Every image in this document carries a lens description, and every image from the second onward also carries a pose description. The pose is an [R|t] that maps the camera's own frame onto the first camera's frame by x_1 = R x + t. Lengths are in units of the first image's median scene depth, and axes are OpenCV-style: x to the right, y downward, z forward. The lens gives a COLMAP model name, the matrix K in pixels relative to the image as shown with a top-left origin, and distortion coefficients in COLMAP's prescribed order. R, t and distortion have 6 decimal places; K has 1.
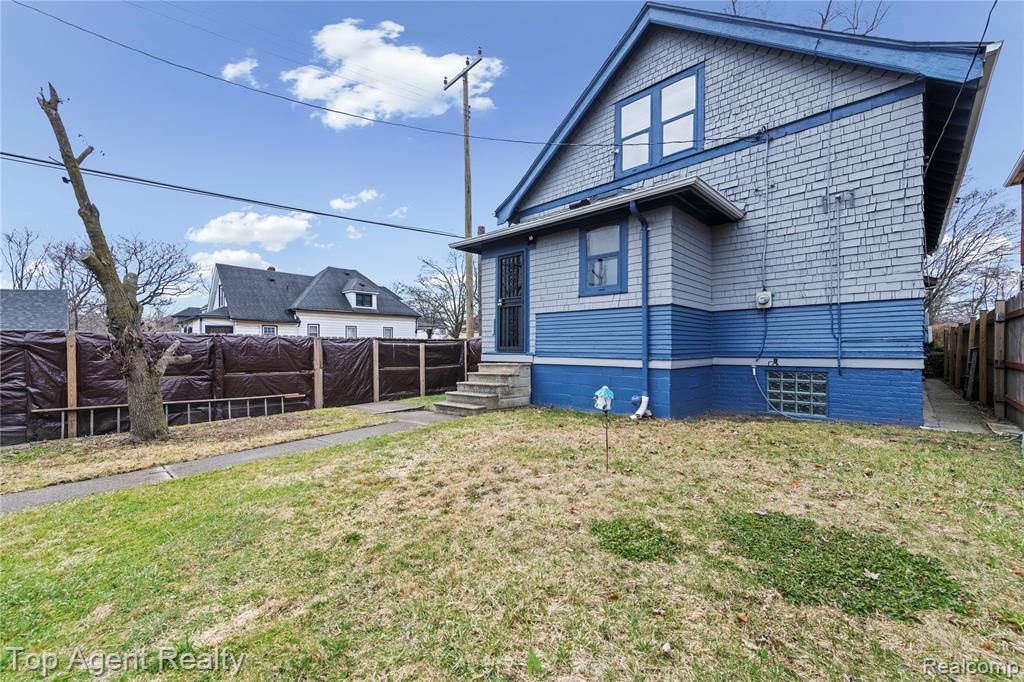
lens RADIAL K [[410.9, 0, 511.2], [0, 410.9, 345.8], [0, 0, 1]] dist [0.008271, -0.000180]
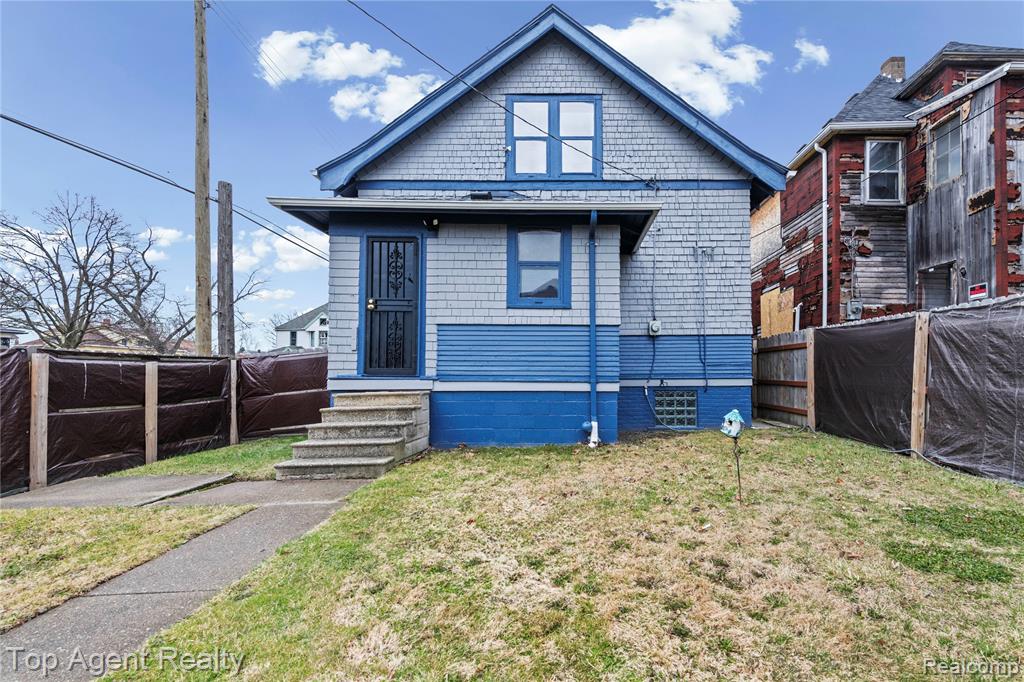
lens RADIAL K [[432.4, 0, 579.4], [0, 432.4, 361.1], [0, 0, 1]] dist [0.012043, -0.000514]
pose [[0.710359, 0.019459, 0.703571, -0.337381], [-0.002940, 0.999691, -0.024681, 0.008339], [-0.703834, 0.015464, 0.710196, 0.282864]]
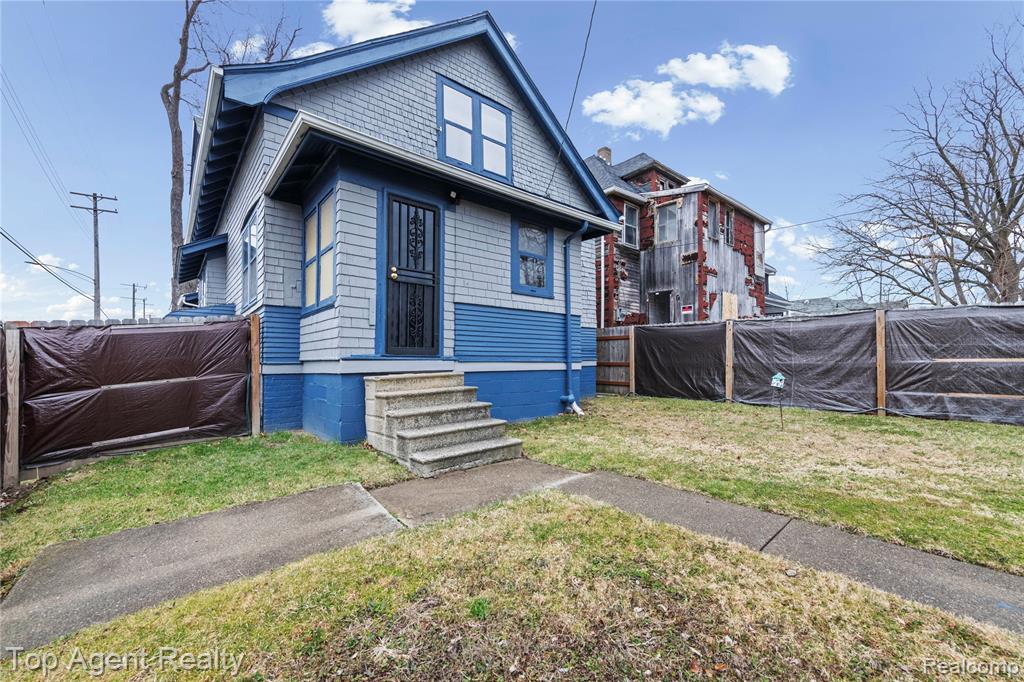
lens RADIAL K [[409.2, 0, 511.1], [0, 409.2, 348.6], [0, 0, 1]] dist [0.015287, -0.000338]
pose [[0.110557, 0.031680, 0.993365, -0.693196], [0.001284, 0.999486, -0.032018, 0.027654], [-0.993869, 0.004815, 0.110460, 0.900017]]
